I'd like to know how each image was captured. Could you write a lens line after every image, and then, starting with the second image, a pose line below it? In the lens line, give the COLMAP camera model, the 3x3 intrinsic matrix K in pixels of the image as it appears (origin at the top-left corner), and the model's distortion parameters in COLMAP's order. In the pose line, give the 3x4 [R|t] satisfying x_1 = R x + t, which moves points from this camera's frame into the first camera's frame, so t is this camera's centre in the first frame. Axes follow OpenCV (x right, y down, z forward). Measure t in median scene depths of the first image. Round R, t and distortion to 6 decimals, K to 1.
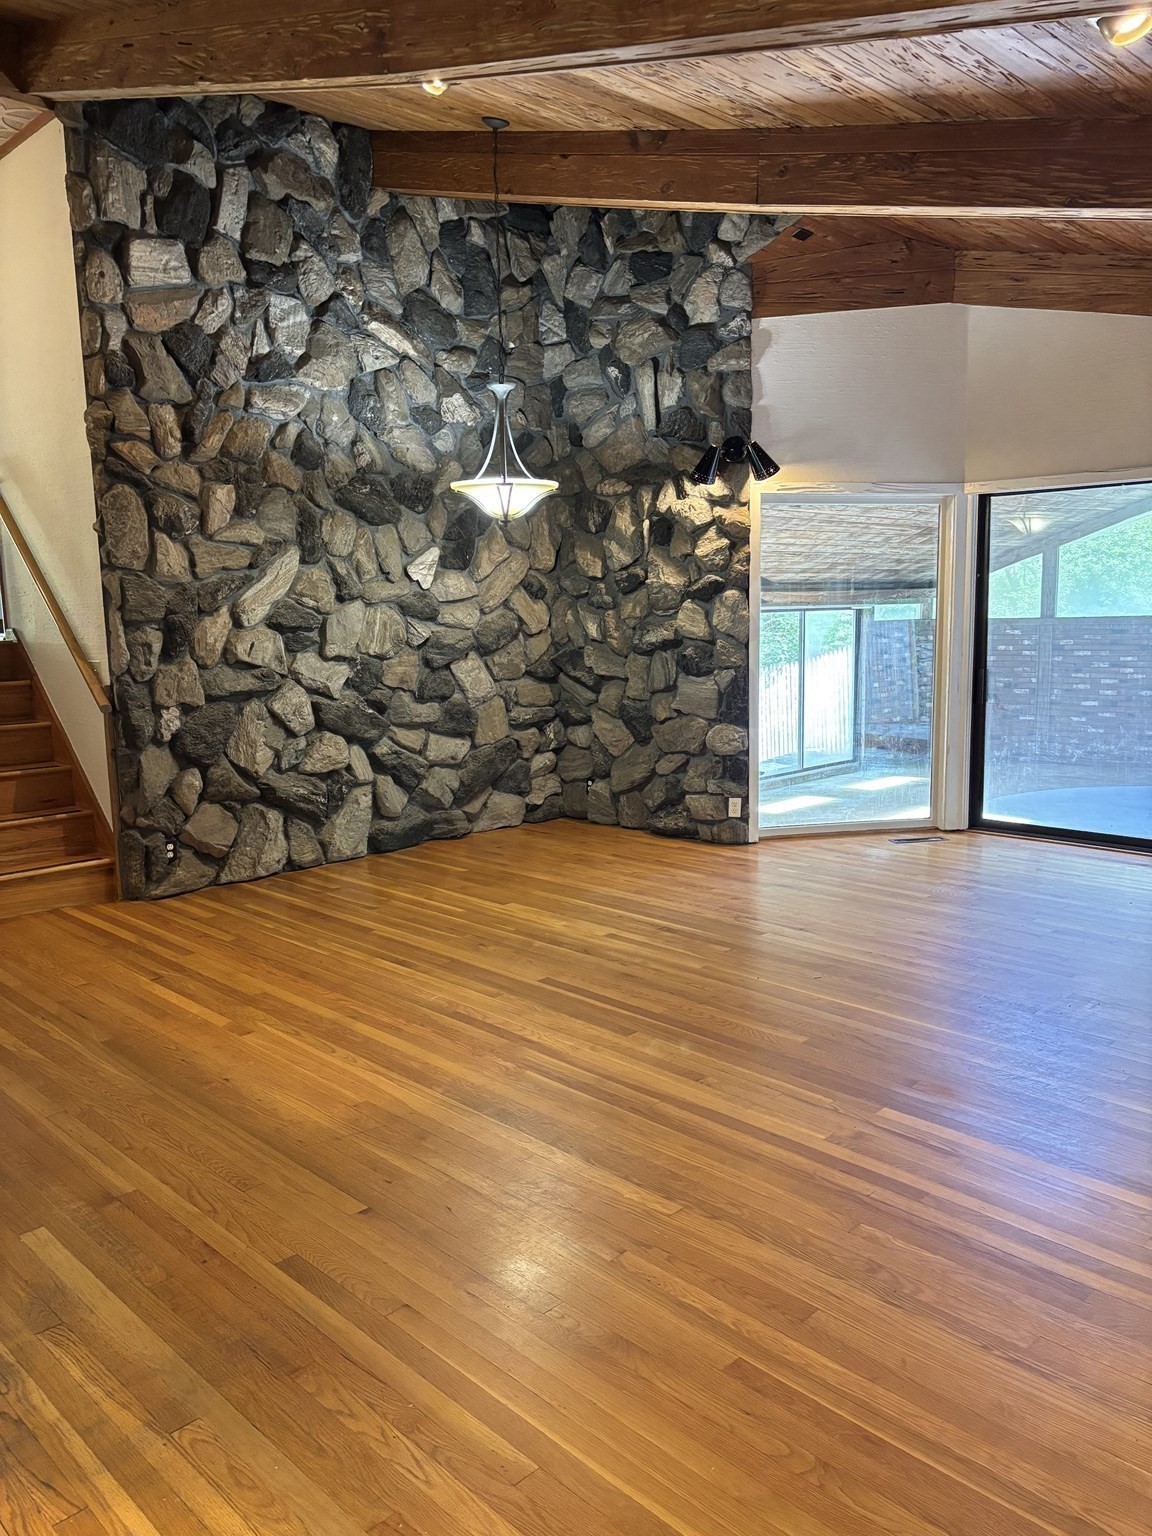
lens RADIAL K [[1160.5, 0, 577.4], [0, 1160.5, 760.9], [0, 0, 1]] dist [0.029481, -0.011318]
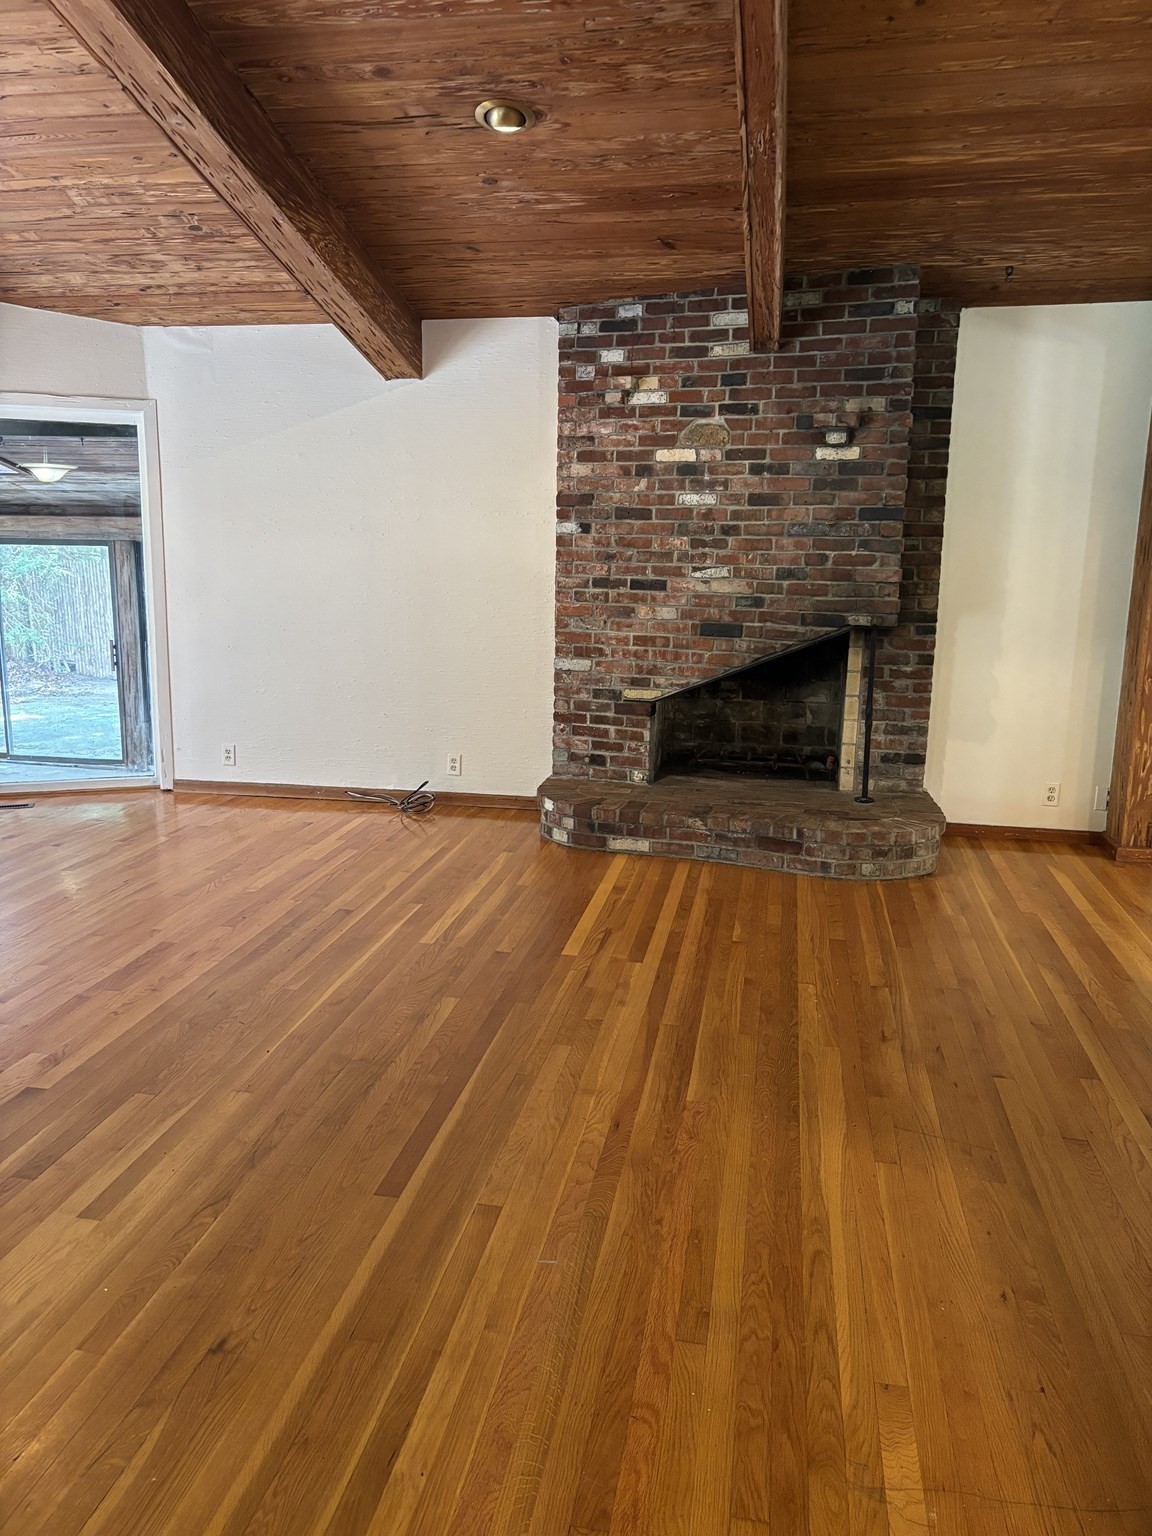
lens RADIAL K [[1160.5, 0, 577.4], [0, 1160.5, 760.9], [0, 0, 1]] dist [0.029481, -0.011318]
pose [[-0.579364, -0.143732, 0.802296, -0.514673], [0.110369, 0.961428, 0.251943, -0.151253], [-0.807562, 0.234515, -0.541153, 1.188607]]
